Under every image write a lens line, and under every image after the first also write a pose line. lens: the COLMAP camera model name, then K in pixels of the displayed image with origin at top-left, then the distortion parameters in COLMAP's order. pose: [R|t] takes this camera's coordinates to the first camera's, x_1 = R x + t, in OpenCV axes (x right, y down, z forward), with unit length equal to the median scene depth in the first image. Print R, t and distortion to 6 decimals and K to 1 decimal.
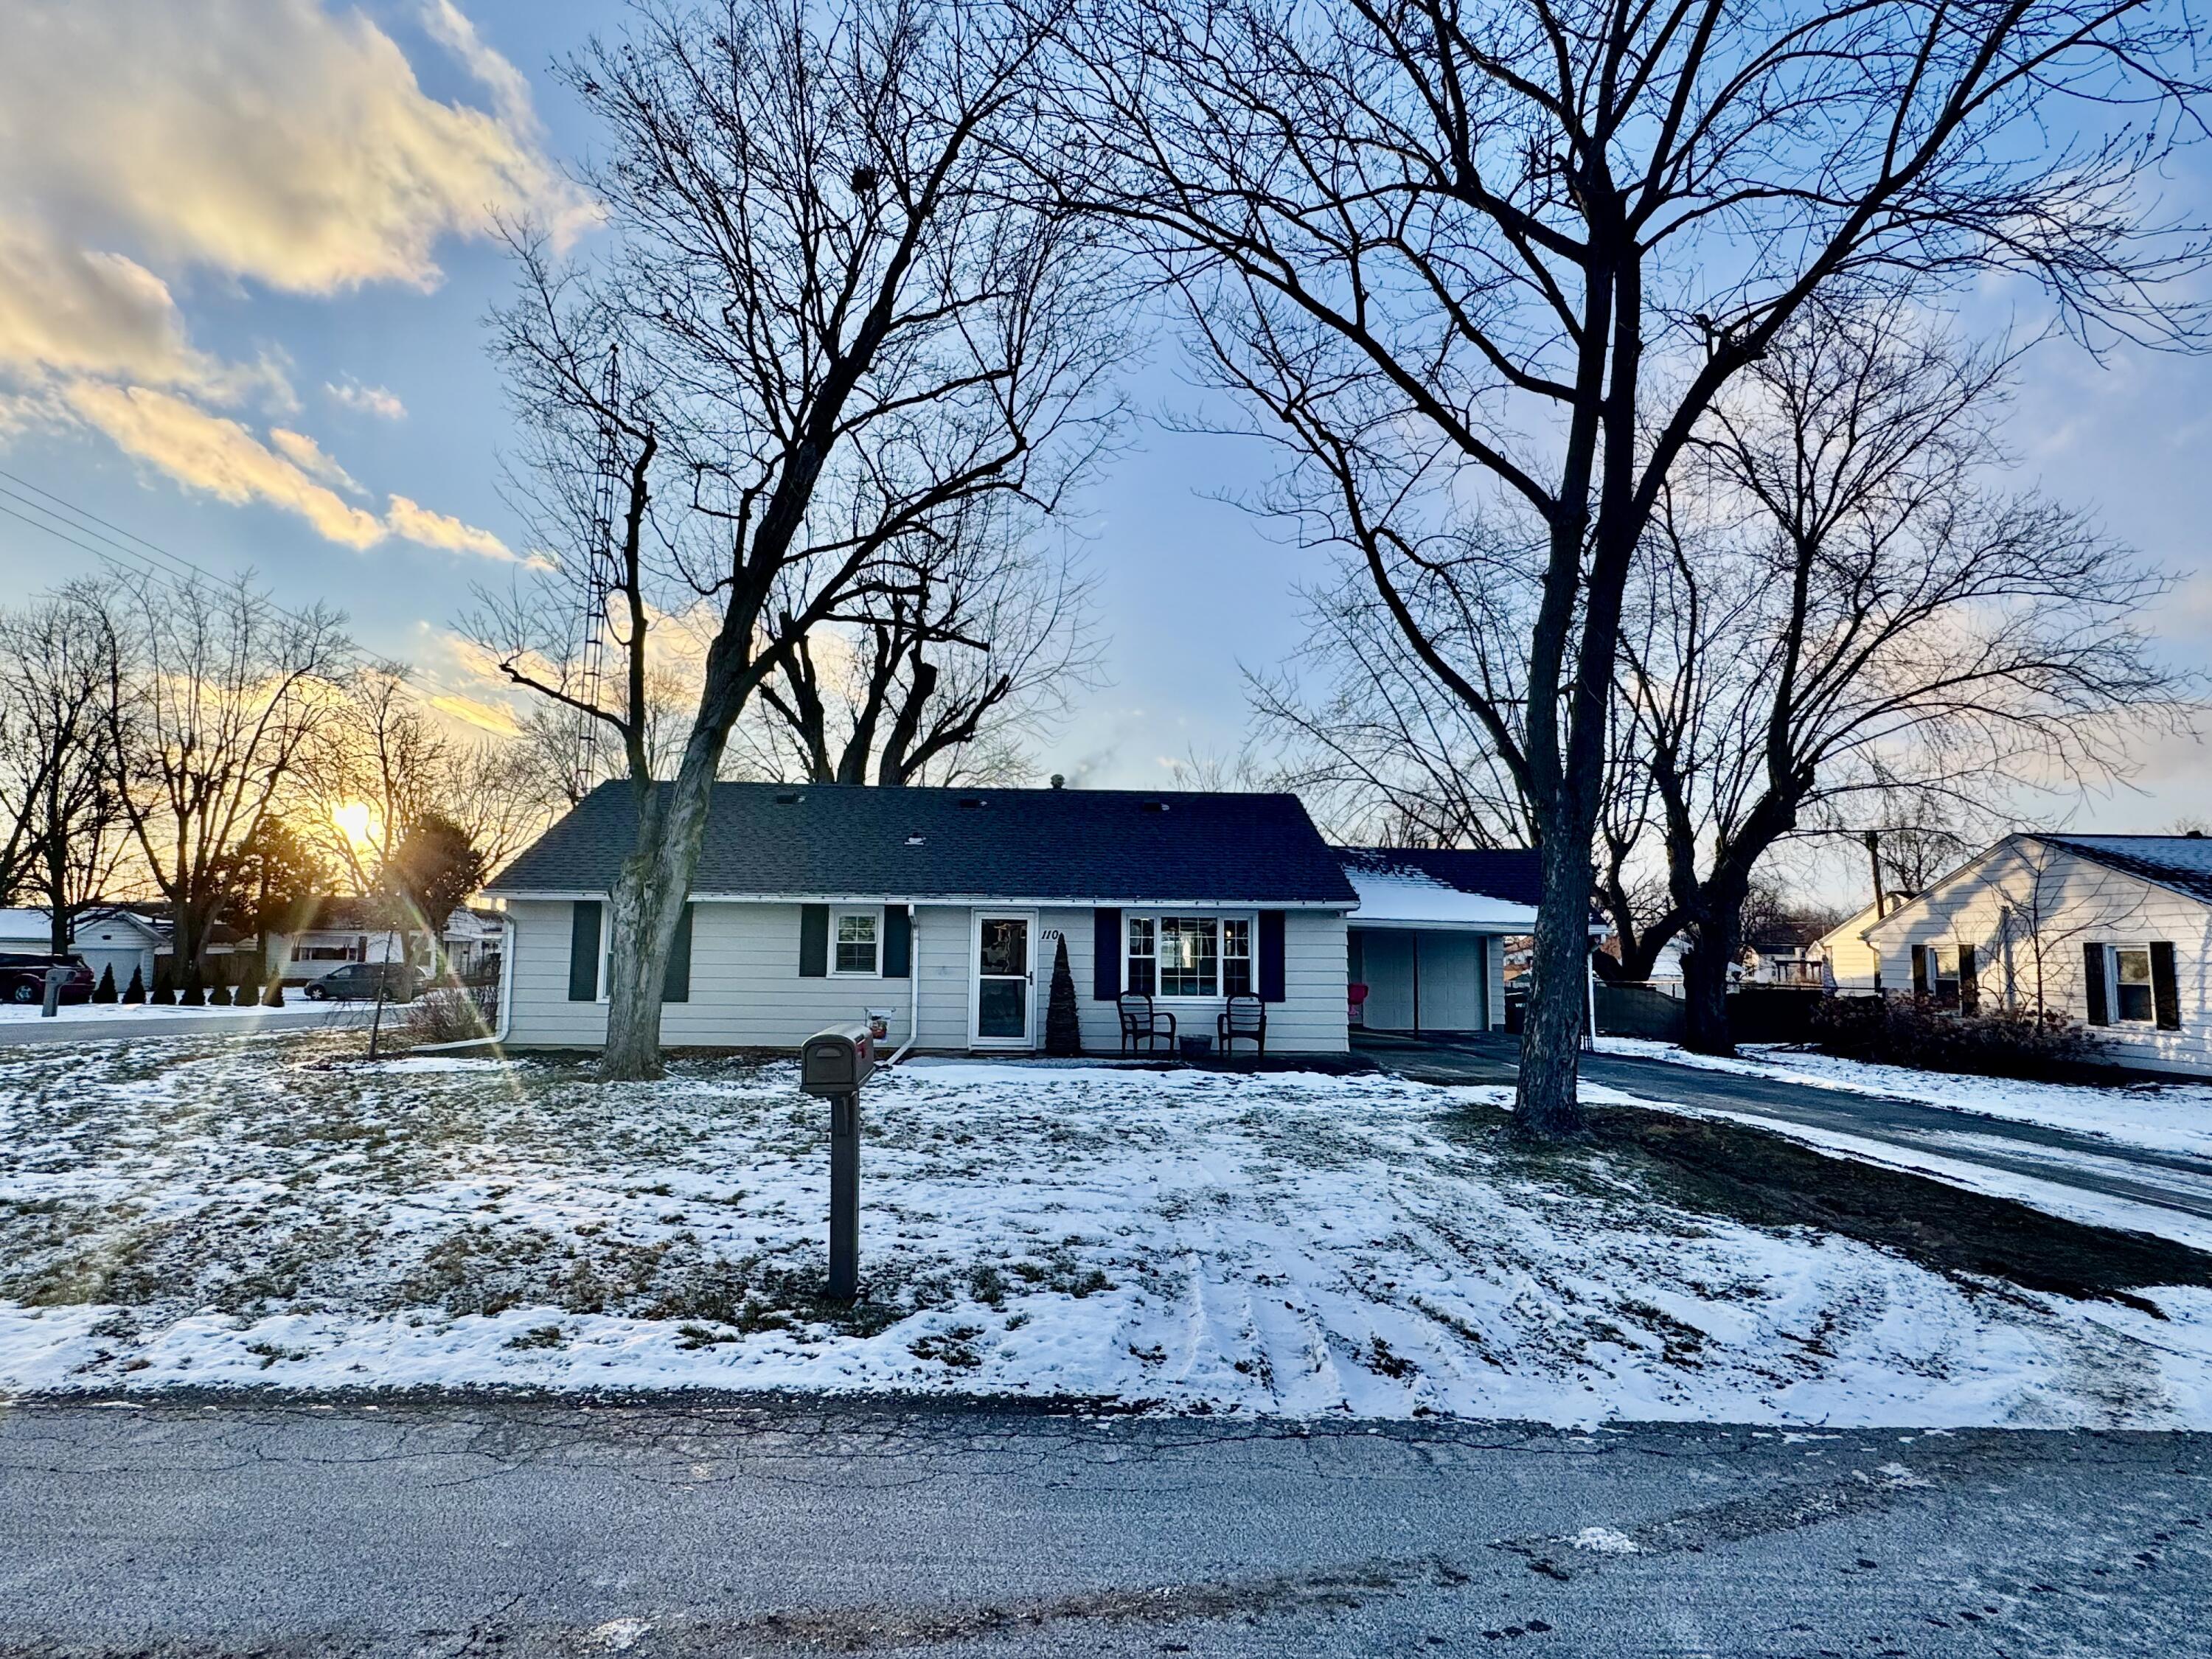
lens RADIAL K [[1143.7, 0, 1070.9], [0, 1143.7, 837.5], [0, 0, 1]] dist [-0.021749, 0.004362]
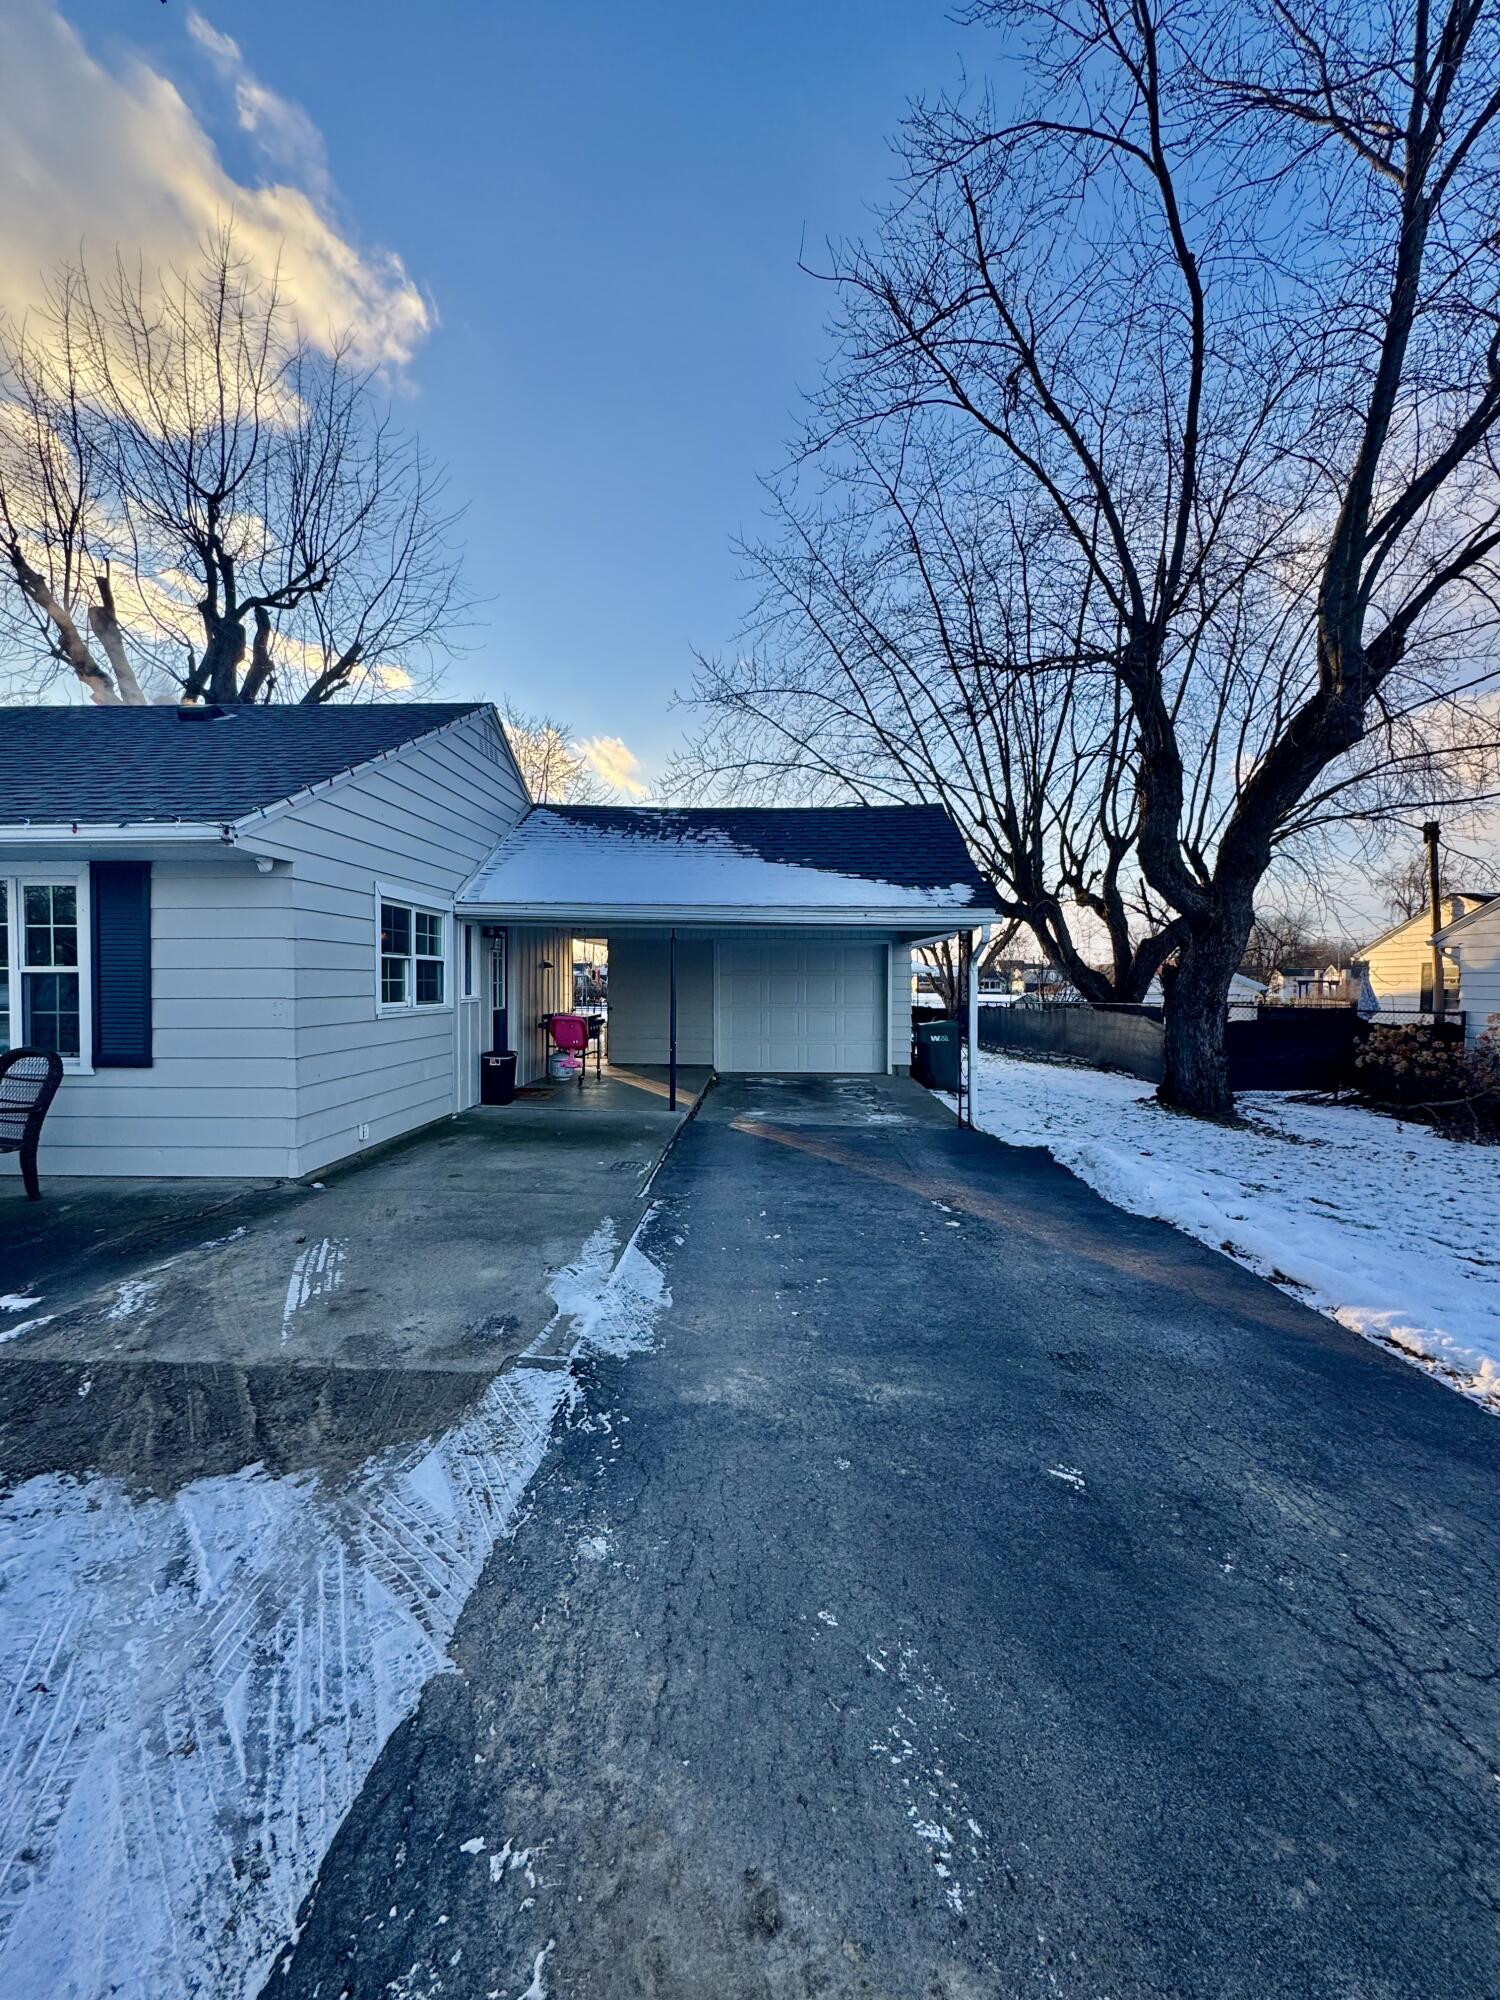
lens RADIAL K [[795.5, 0, 746.1], [0, 795.5, 1000.5], [0, 0, 1]] dist [-0.002086, -0.000464]
pose [[0.998622, -0.006650, -0.052060, 0.381468], [0.013208, 0.991859, 0.126653, 0.072013], [0.050794, -0.127166, 0.990580, 0.623835]]
